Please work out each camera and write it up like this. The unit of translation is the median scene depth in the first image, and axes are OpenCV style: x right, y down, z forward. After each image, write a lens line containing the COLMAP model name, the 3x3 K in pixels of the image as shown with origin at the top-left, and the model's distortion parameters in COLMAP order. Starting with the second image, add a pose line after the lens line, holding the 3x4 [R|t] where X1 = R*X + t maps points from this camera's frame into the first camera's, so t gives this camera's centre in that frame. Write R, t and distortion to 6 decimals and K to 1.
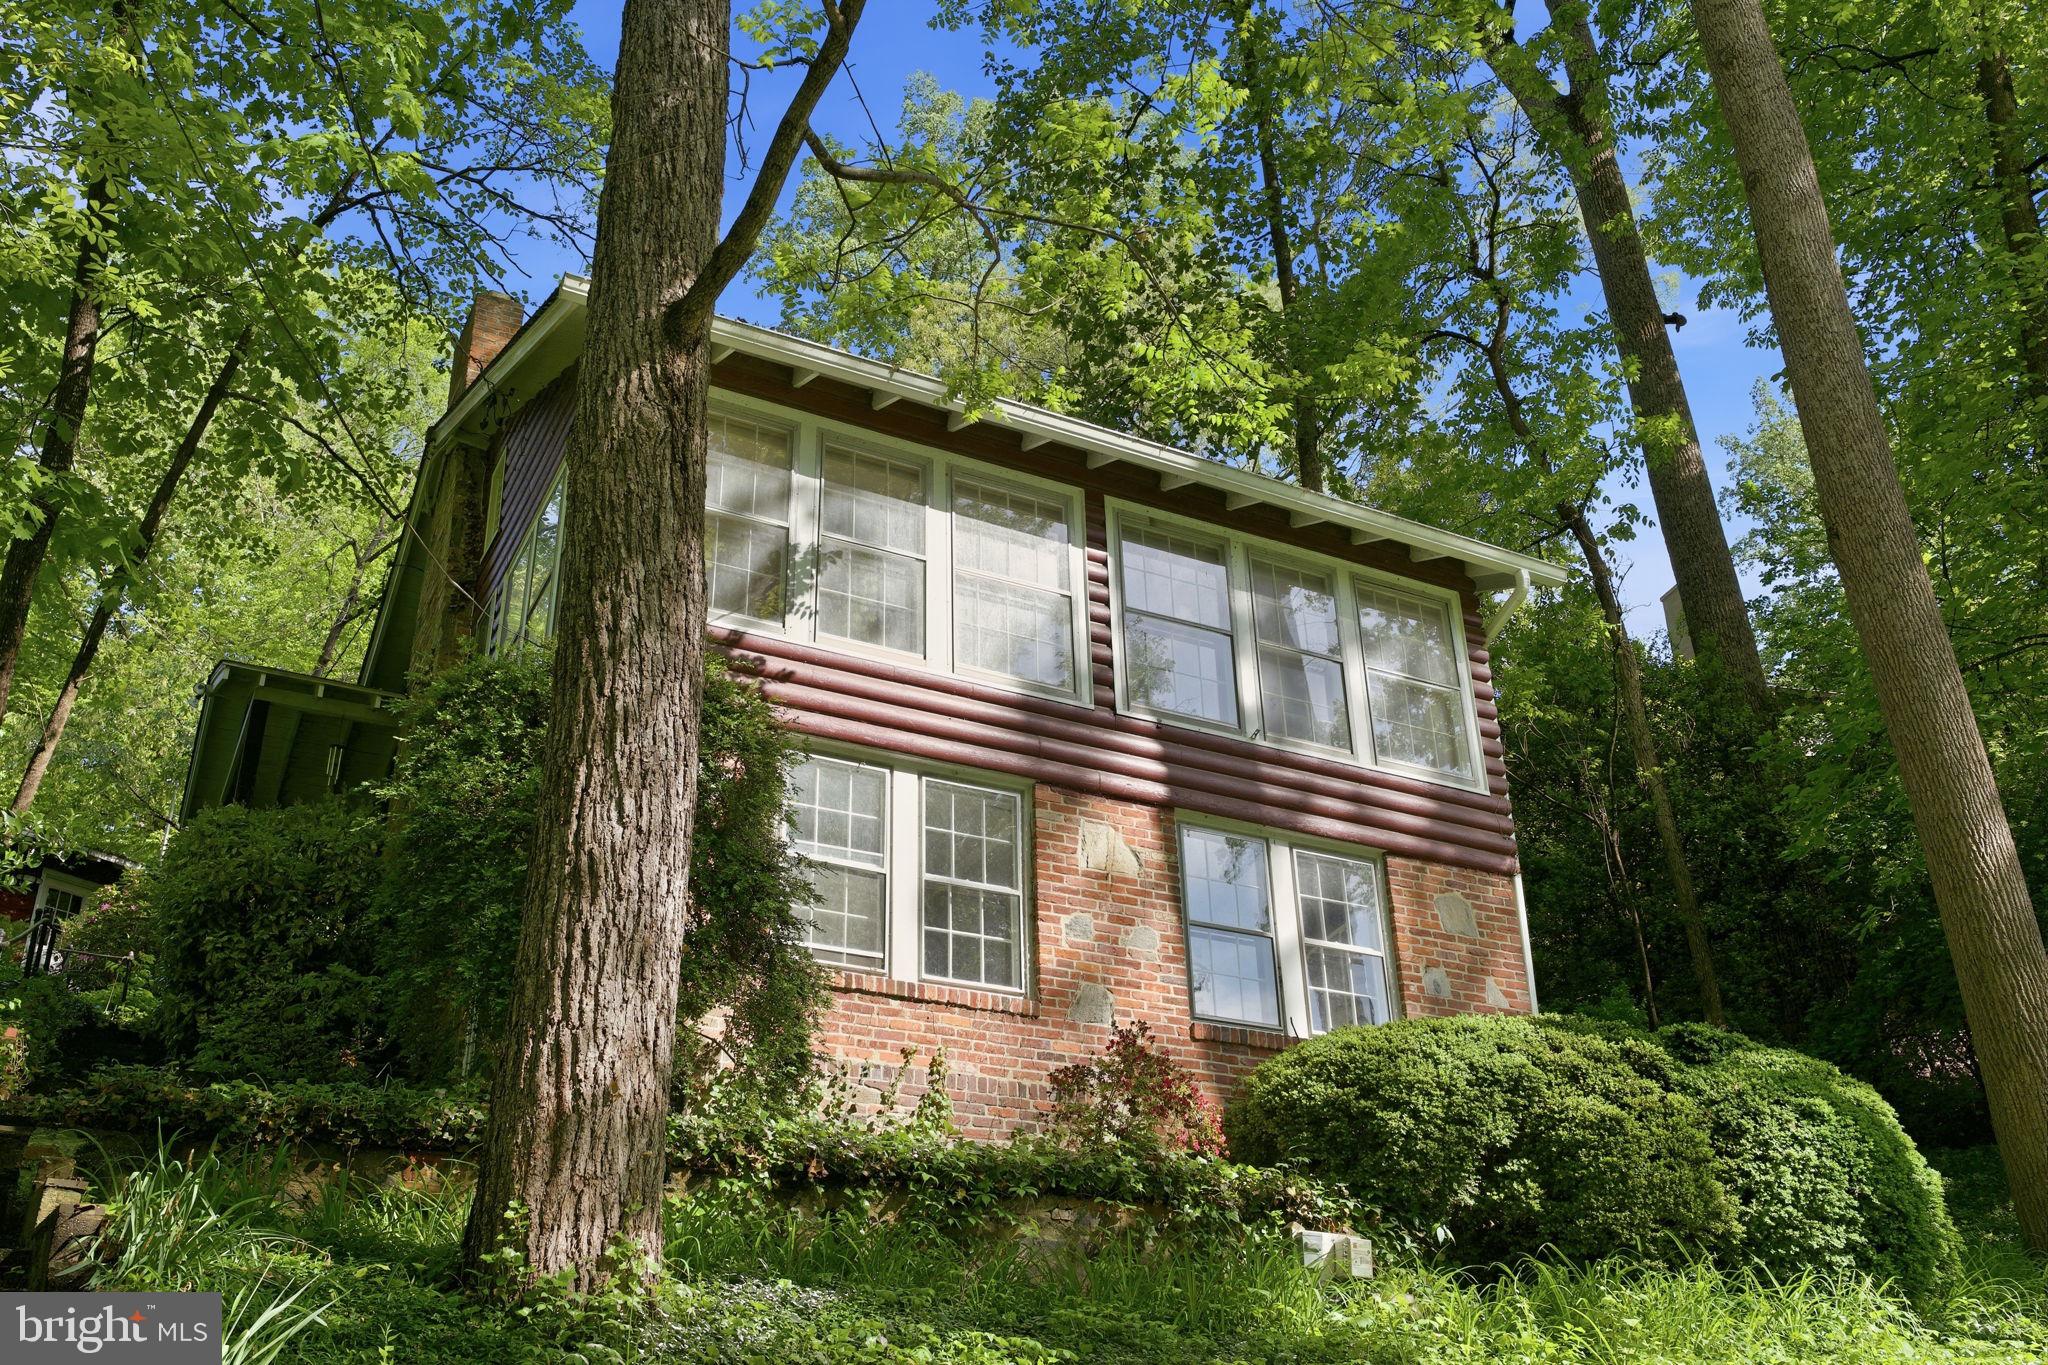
lens RADIAL K [[935.7, 0, 1009.1], [0, 935.7, 672.1], [0, 0, 1]] dist [-0.000754, -0.000789]
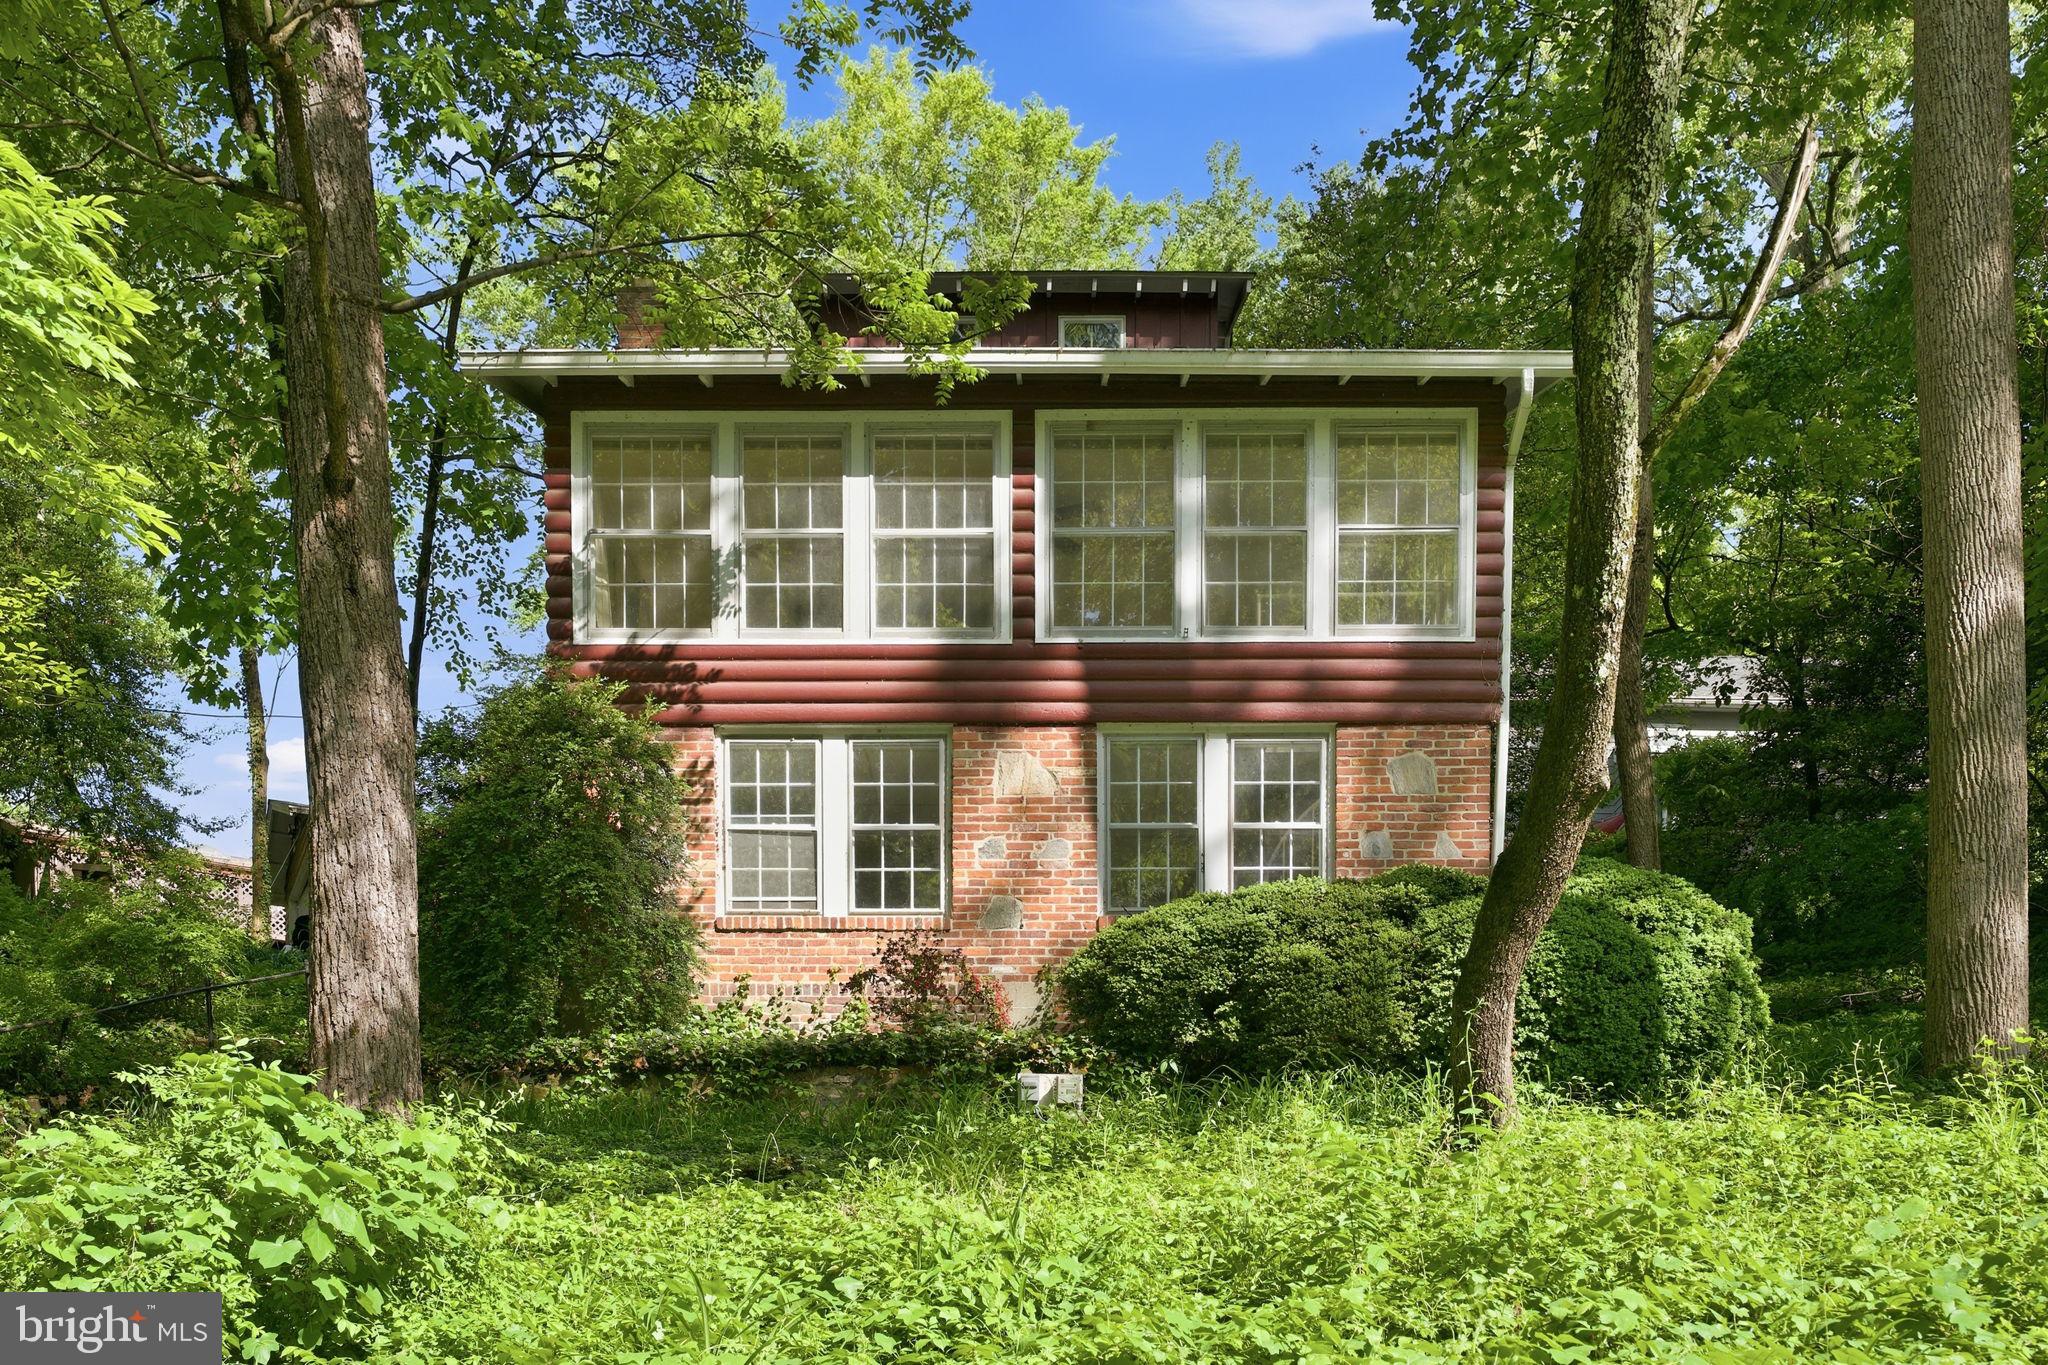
lens RADIAL K [[980.2, 0, 1023.7], [0, 980.2, 802.2], [0, 0, 1]] dist [-0.003219, -0.000138]
pose [[0.952715, -0.159308, -0.258756, 0.422729], [0.212866, 0.957589, 0.194195, -0.000126], [0.216845, -0.240093, 0.946221, -0.085454]]
